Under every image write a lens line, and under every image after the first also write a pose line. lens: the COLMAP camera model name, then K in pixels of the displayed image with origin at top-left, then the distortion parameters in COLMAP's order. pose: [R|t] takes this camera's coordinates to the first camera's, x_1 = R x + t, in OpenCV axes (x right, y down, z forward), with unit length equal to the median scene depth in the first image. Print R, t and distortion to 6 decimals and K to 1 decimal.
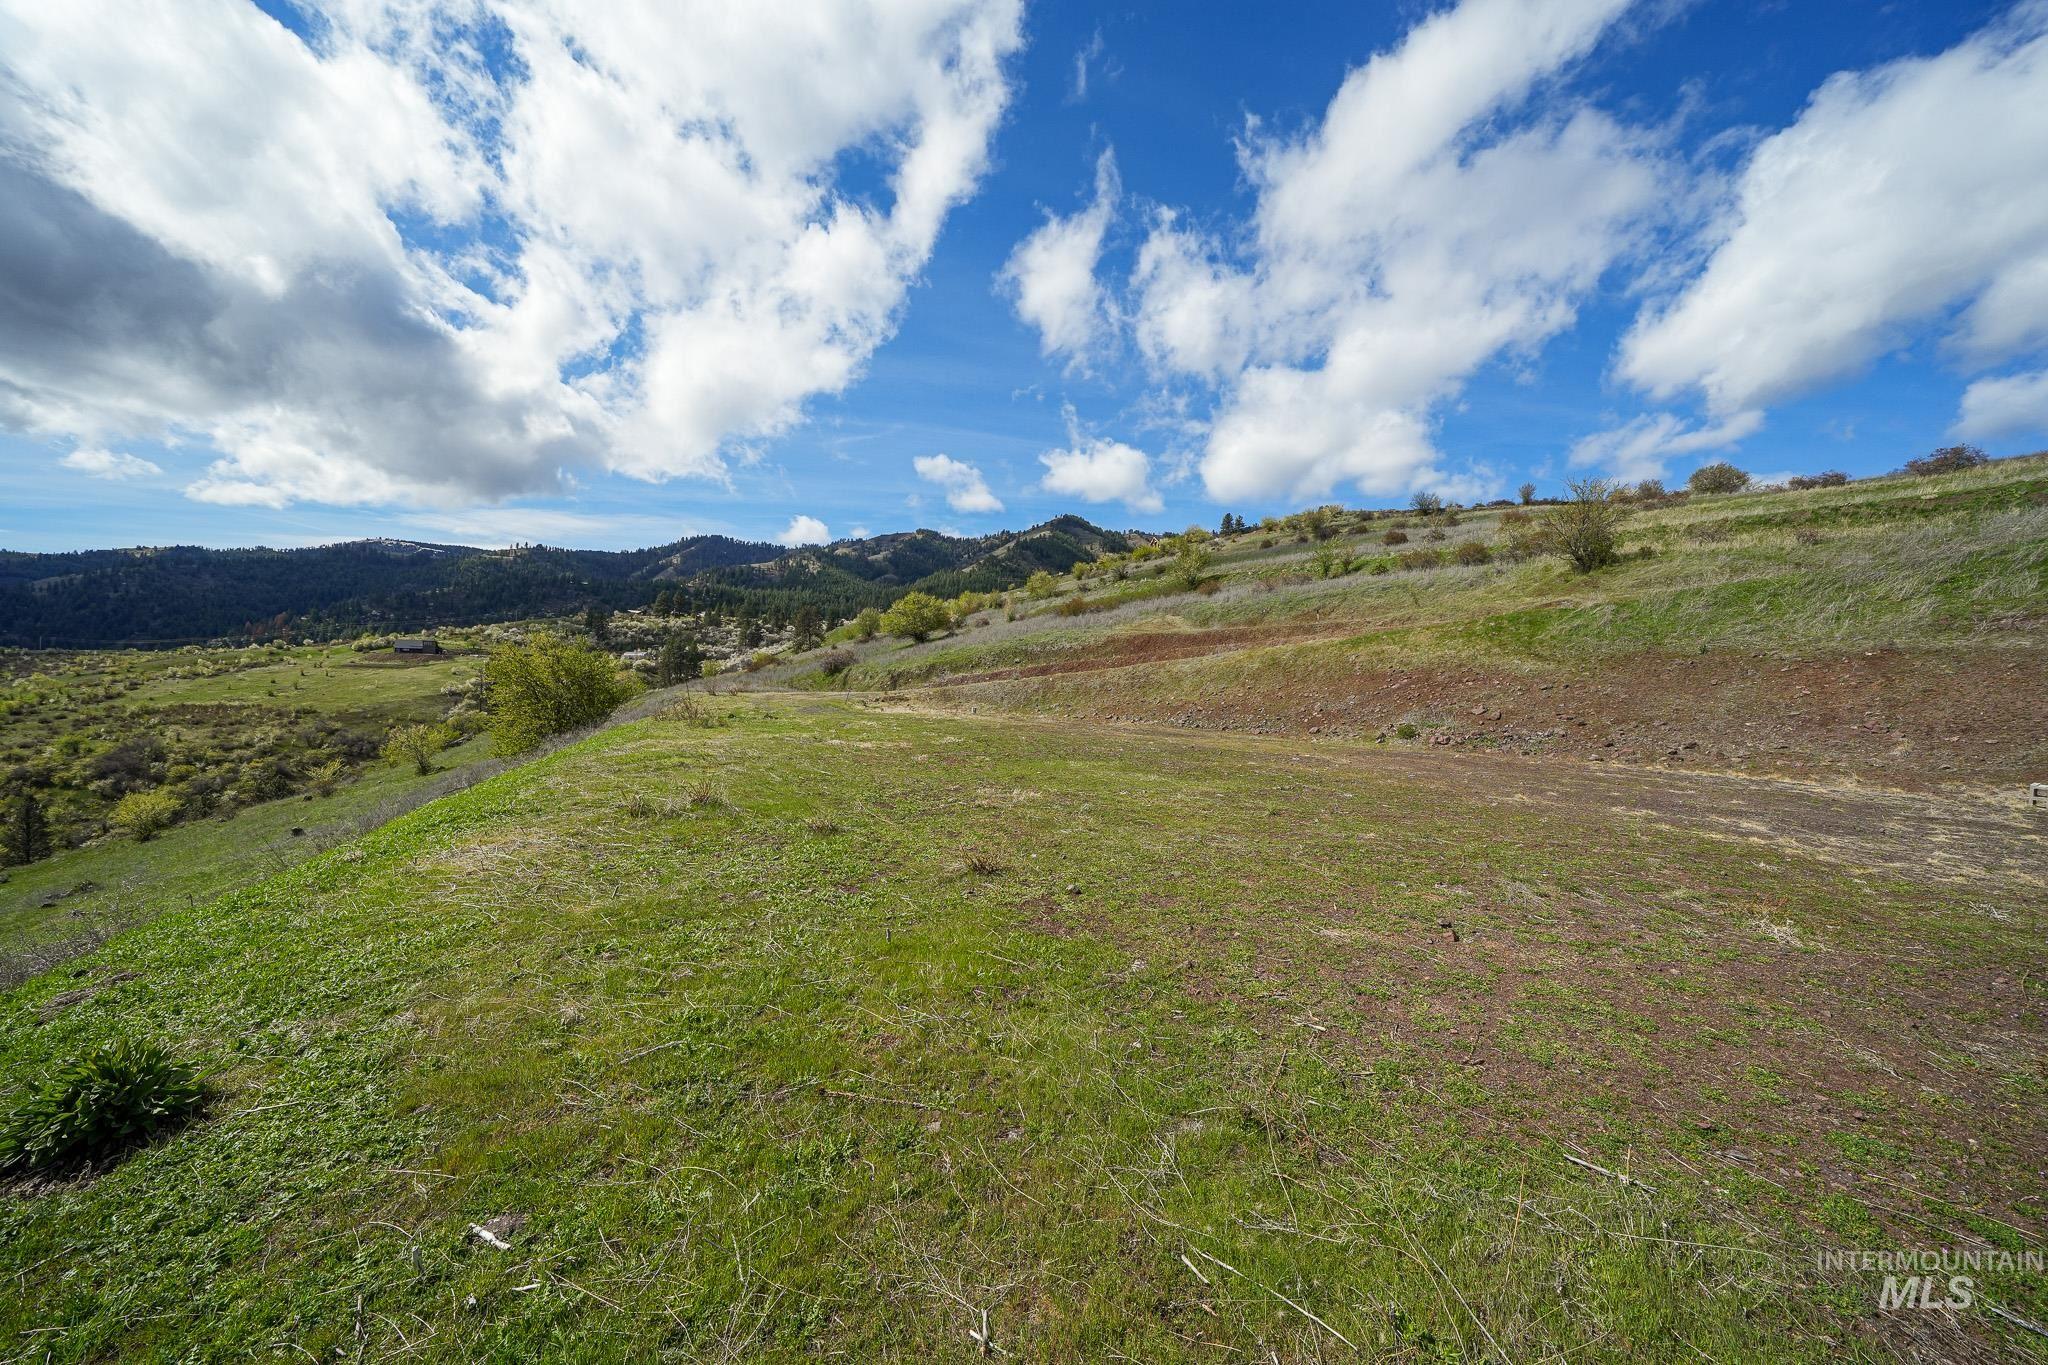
lens RADIAL K [[705.0, 0, 1017.6], [0, 705.0, 678.9], [0, 0, 1]] dist [-0.026045, 0.002705]
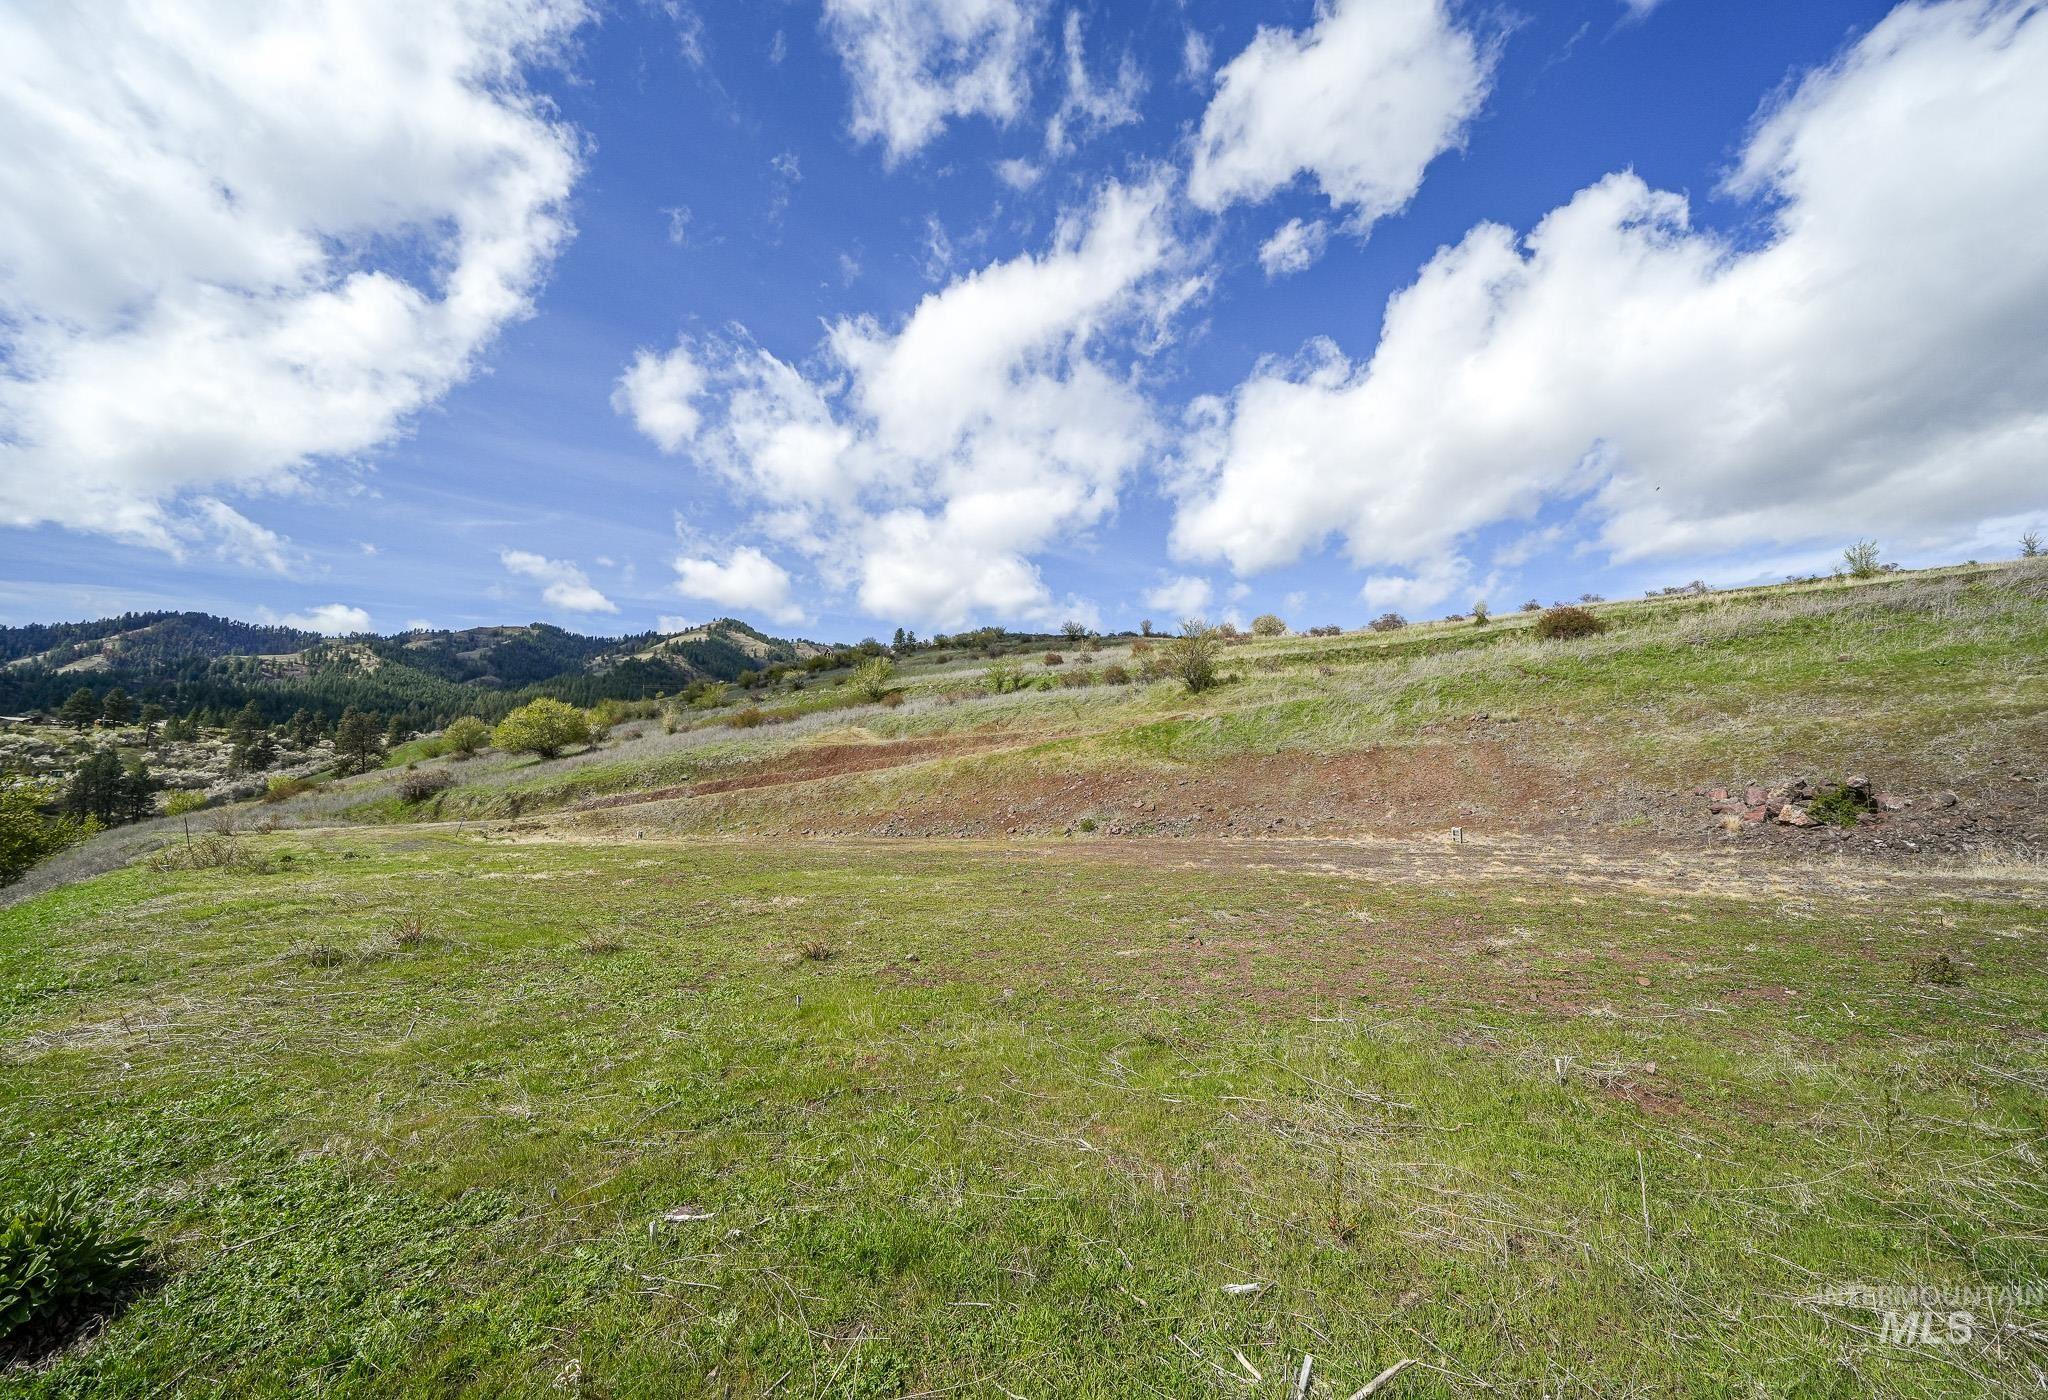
lens RADIAL K [[724.6, 0, 1032.6], [0, 724.6, 698.2], [0, 0, 1]] dist [-0.018567, 0.000630]
pose [[0.890377, 0.021188, 0.454731, -0.021167], [0.038604, 0.991804, -0.121799, 0.002558], [-0.453585, 0.126001, 0.882261, -0.012193]]
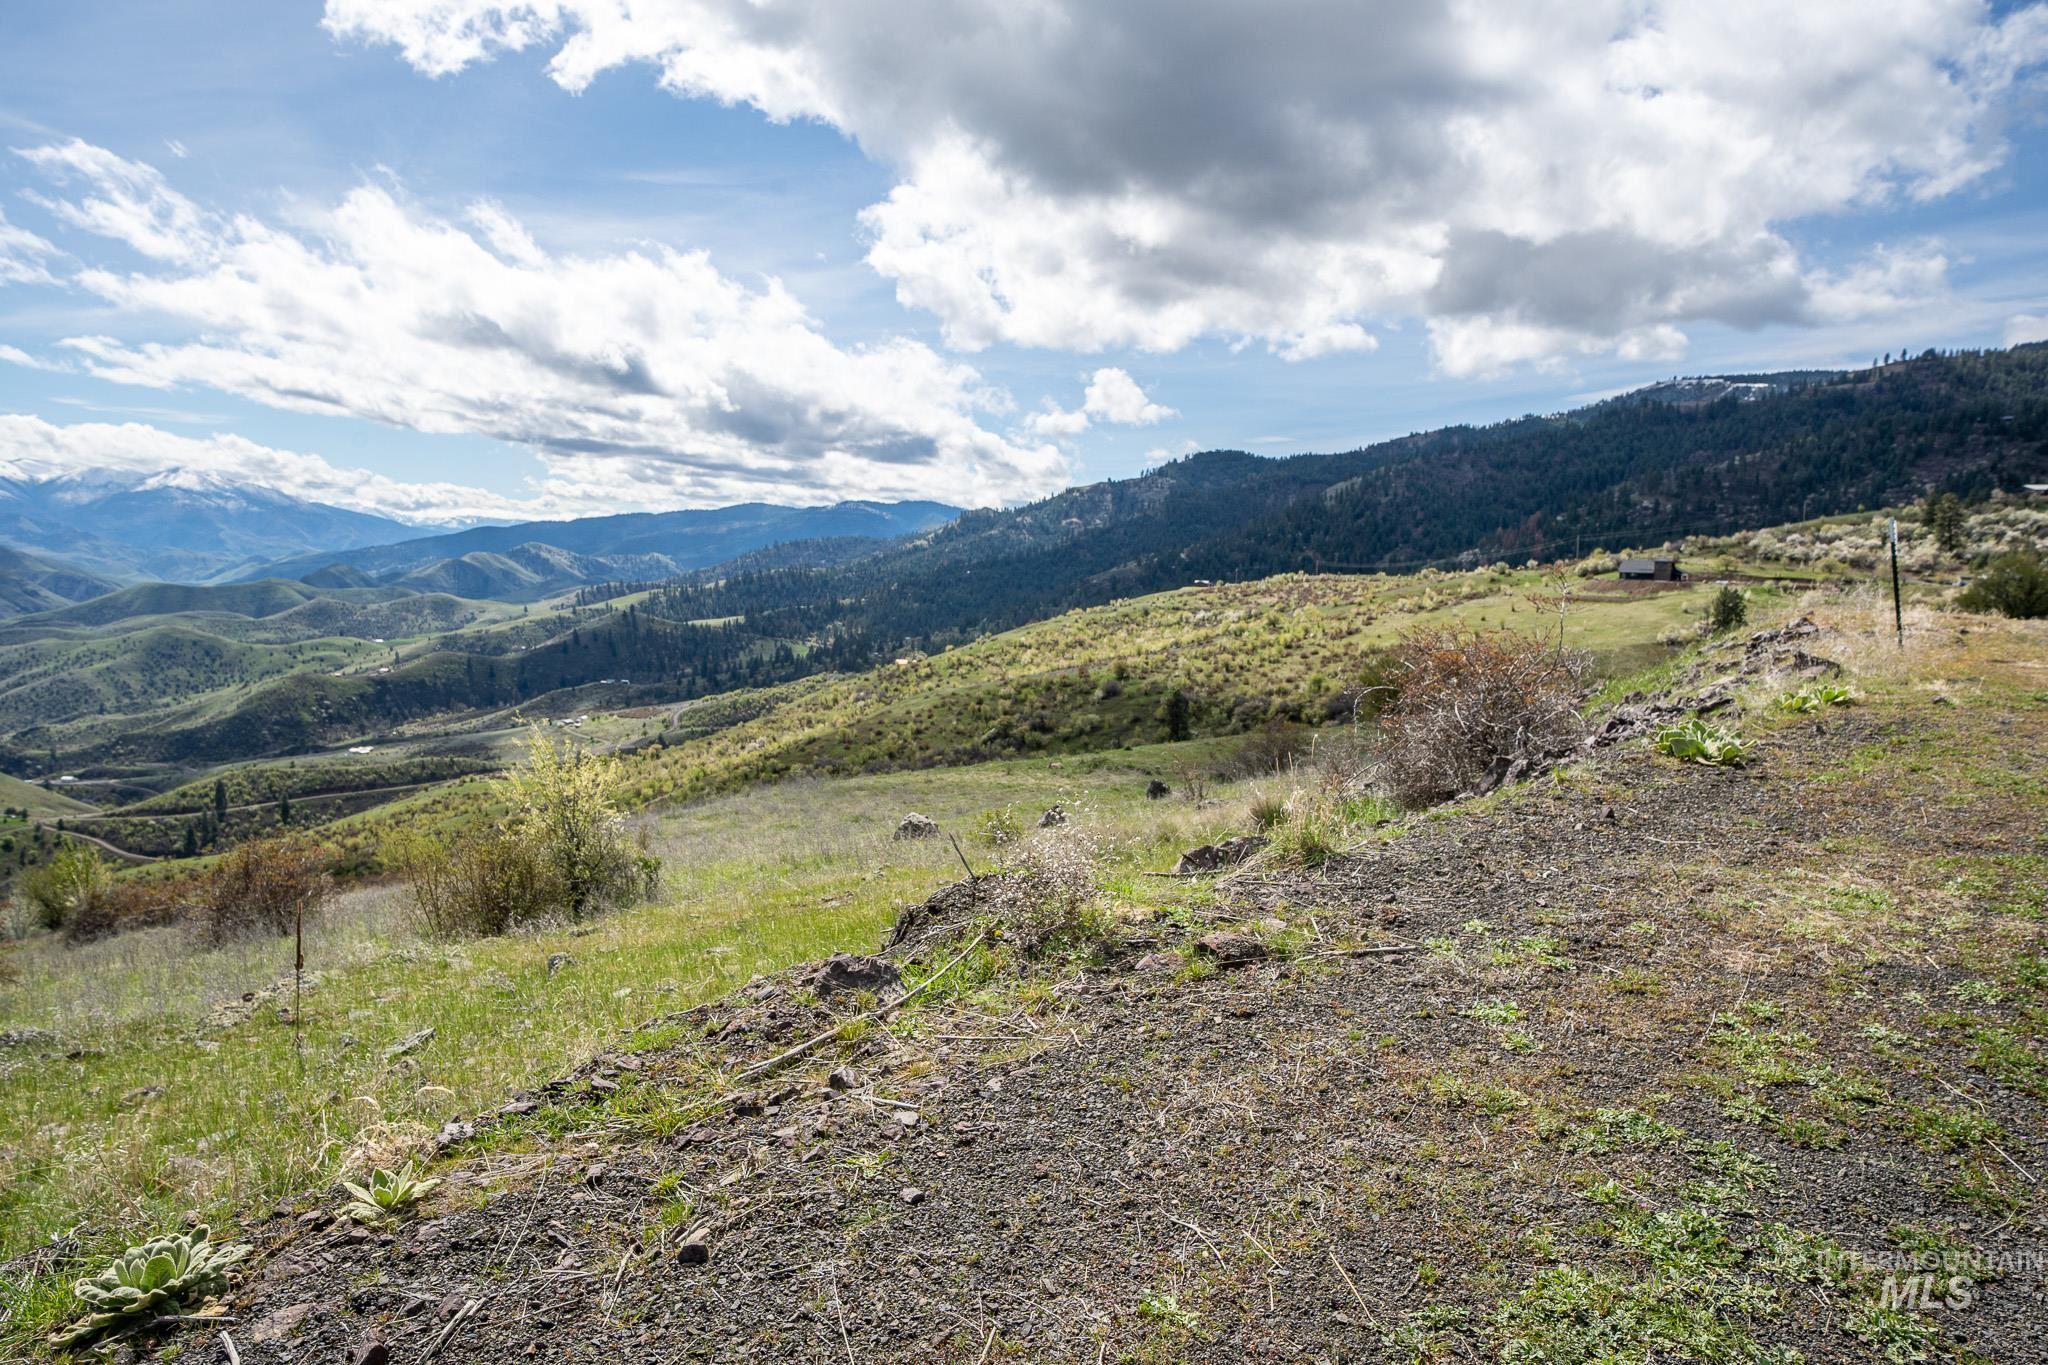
lens RADIAL K [[1337.4, 0, 1015.8], [0, 1337.4, 663.8], [0, 0, 1]] dist [0.025185, 0.005409]
pose [[0.362488, 0.055007, -0.930364, 0.841693], [-0.012910, 0.998457, 0.054003, -0.093500], [0.931899, -0.007565, 0.362639, -0.393313]]
